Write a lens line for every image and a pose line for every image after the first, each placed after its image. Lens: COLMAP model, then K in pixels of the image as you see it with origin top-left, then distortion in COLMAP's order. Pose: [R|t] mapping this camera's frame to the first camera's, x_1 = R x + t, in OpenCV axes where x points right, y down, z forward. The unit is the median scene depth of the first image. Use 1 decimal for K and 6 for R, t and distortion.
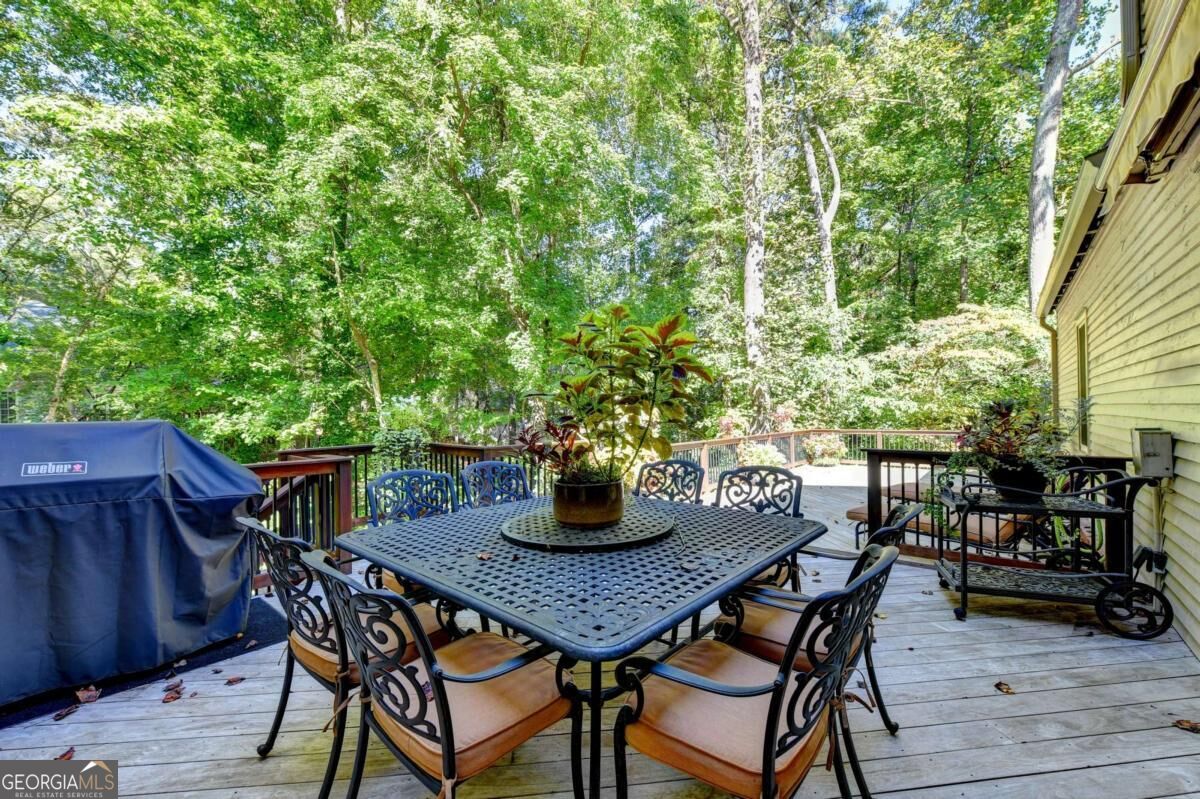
lens RADIAL K [[489.1, 0, 598.3], [0, 489.1, 411.2], [0, 0, 1]] dist [0.001153, -0.005184]
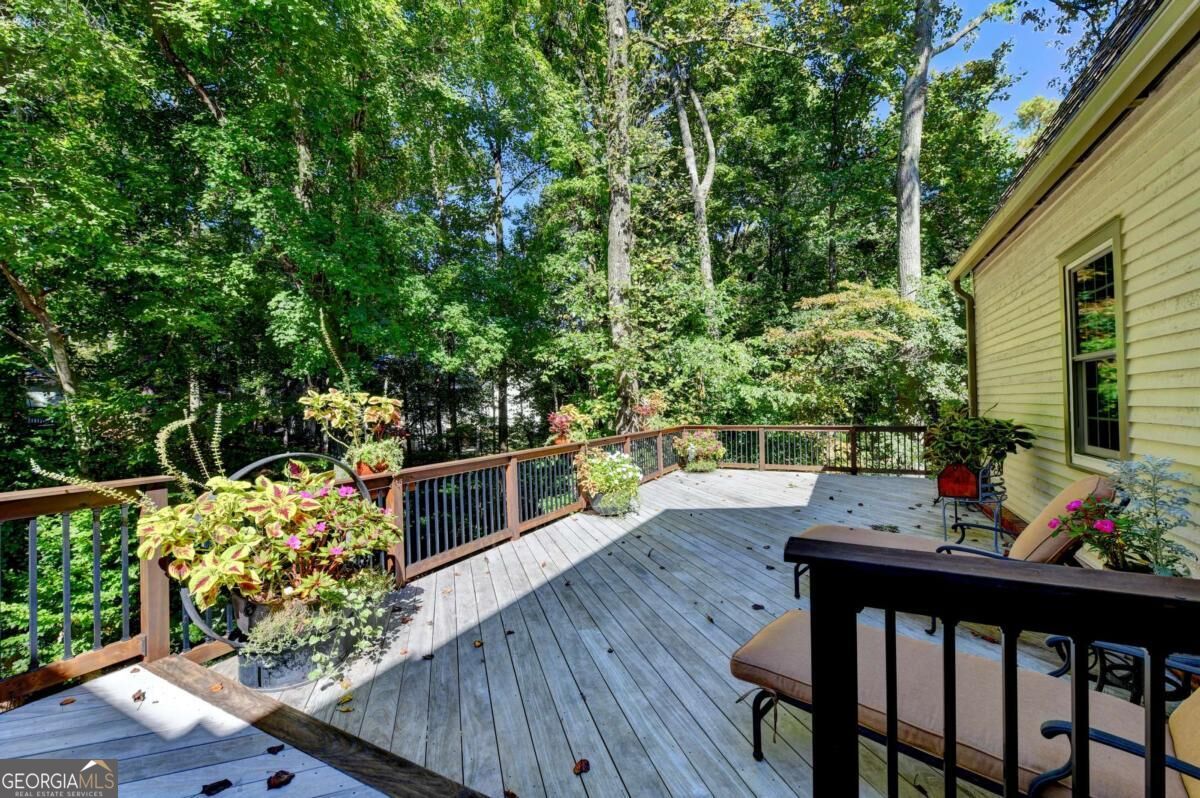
lens RADIAL K [[485.6, 0, 600.0], [0, 485.6, 399.0], [0, 0, 1]] dist [-0.001139, -0.000142]
pose [[0.975281, -0.004646, 0.220920, 0.104131], [0.006541, 0.999948, -0.007847, -0.001126], [-0.220873, 0.009098, 0.975260, 0.208368]]
